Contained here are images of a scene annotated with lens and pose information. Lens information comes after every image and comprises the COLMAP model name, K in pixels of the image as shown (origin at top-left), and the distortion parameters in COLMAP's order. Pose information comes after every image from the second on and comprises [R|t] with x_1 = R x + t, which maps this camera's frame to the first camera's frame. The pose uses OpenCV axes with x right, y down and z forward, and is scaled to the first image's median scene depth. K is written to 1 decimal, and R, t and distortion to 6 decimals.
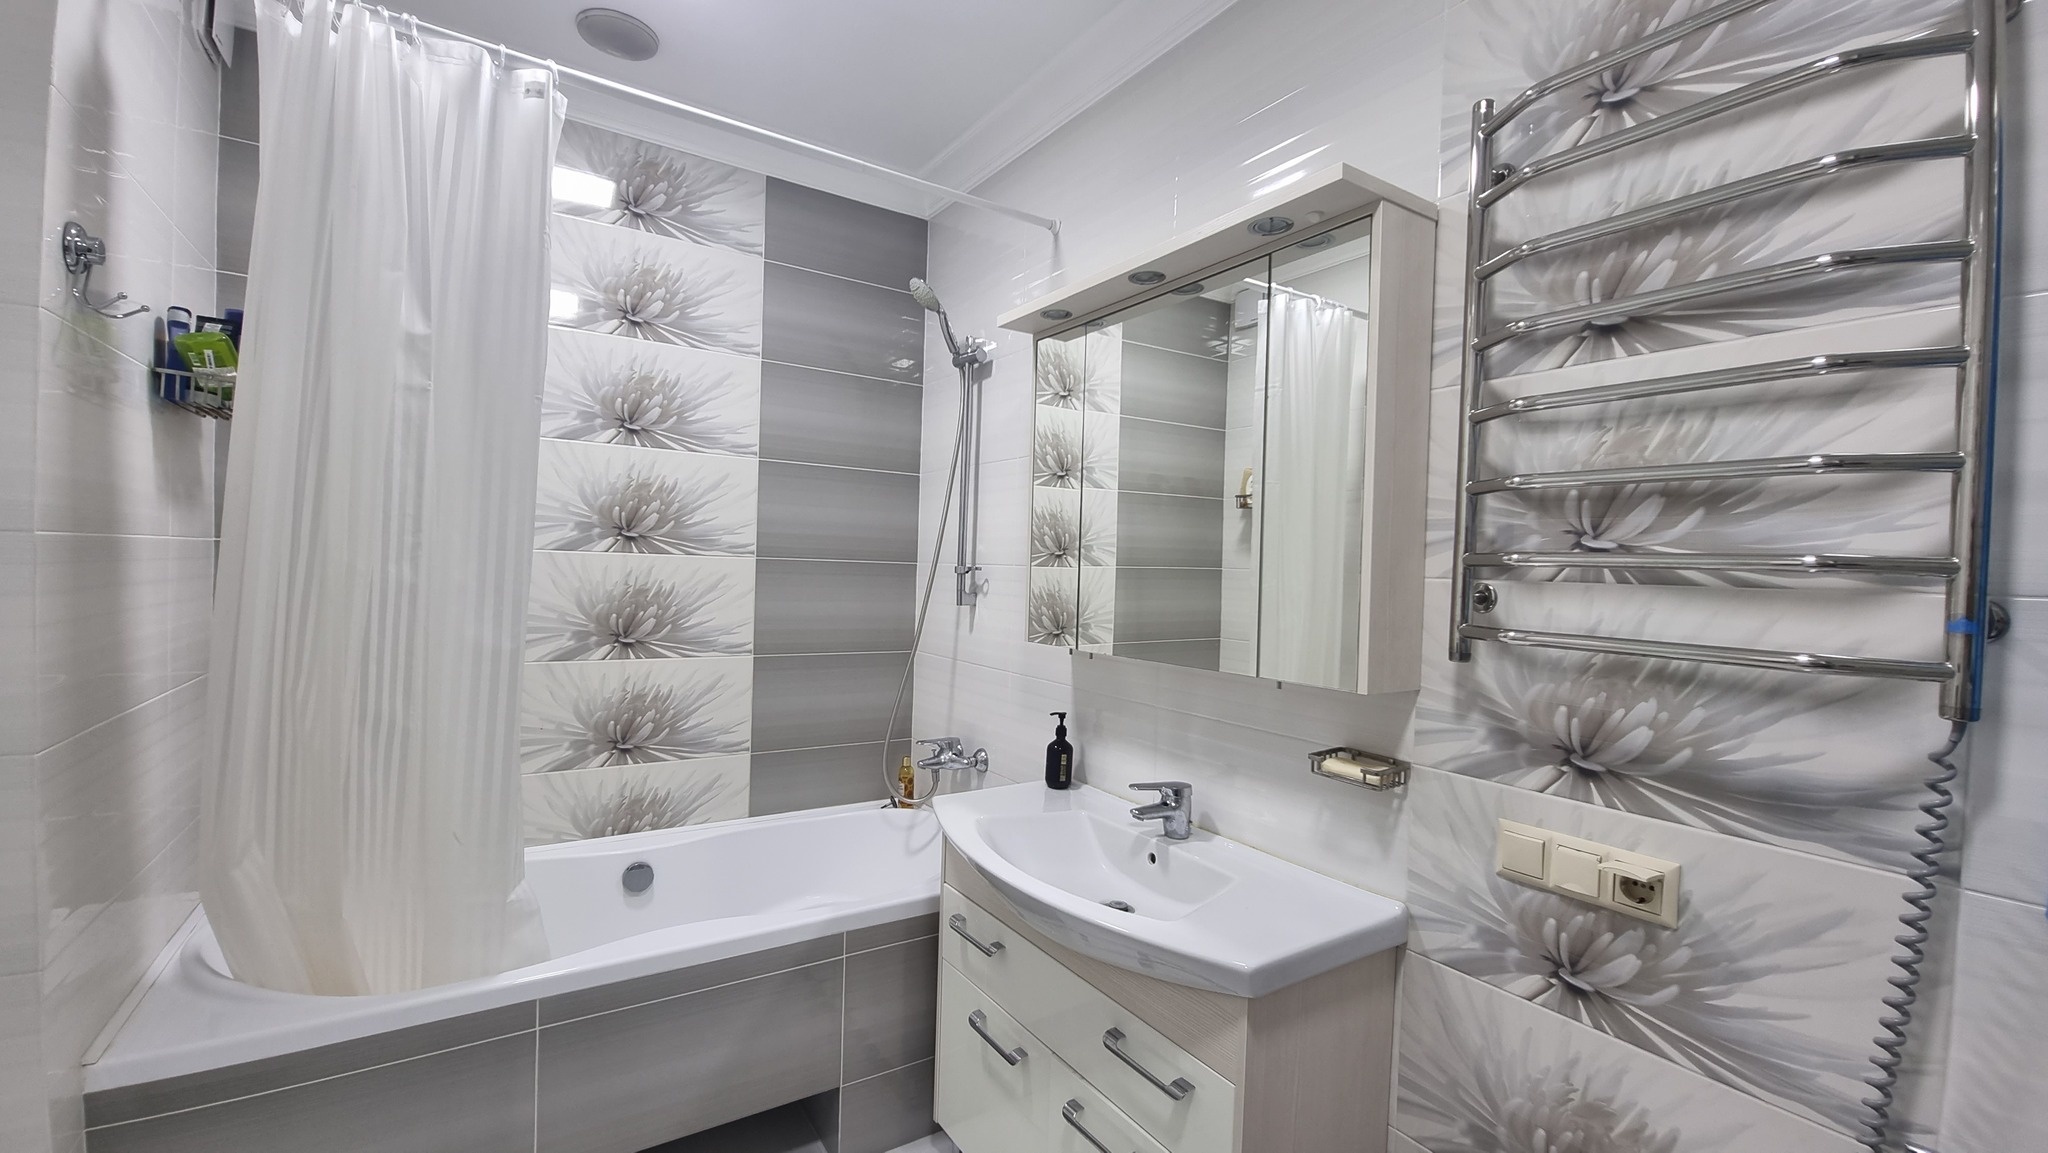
lens RADIAL K [[844.9, 0, 1023.5], [0, 844.9, 572.7], [0, 0, 1]] dist [-0.002339, 0.000218]
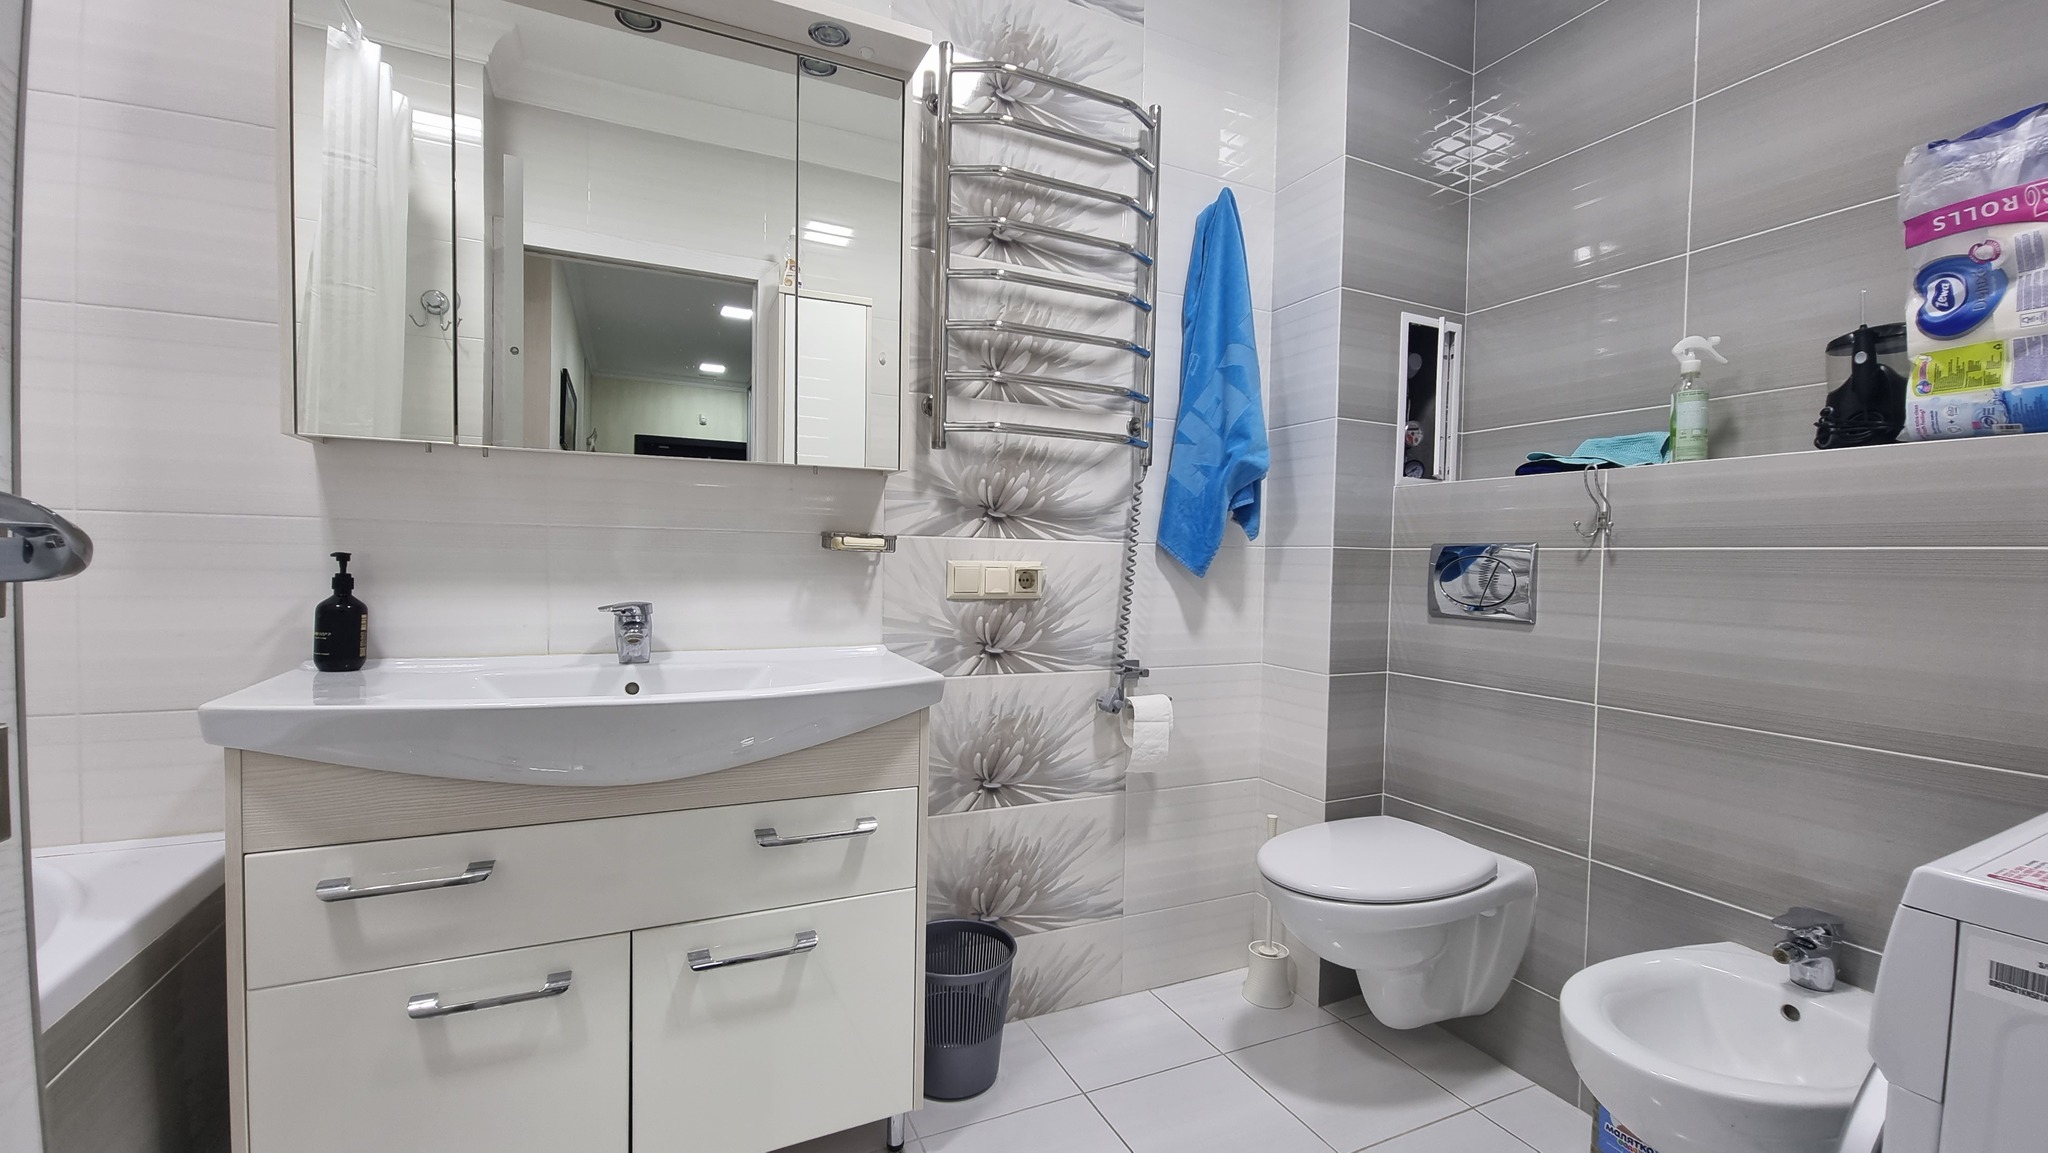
lens RADIAL K [[844.9, 0, 1007.3], [0, 844.9, 577.8], [0, 0, 1]] dist [-0.002339, 0.000218]
pose [[0.158874, -0.046583, 0.986199, -0.873702], [-0.007755, 0.998797, 0.048427, 0.257536], [-0.987268, -0.015341, 0.158322, 0.691308]]
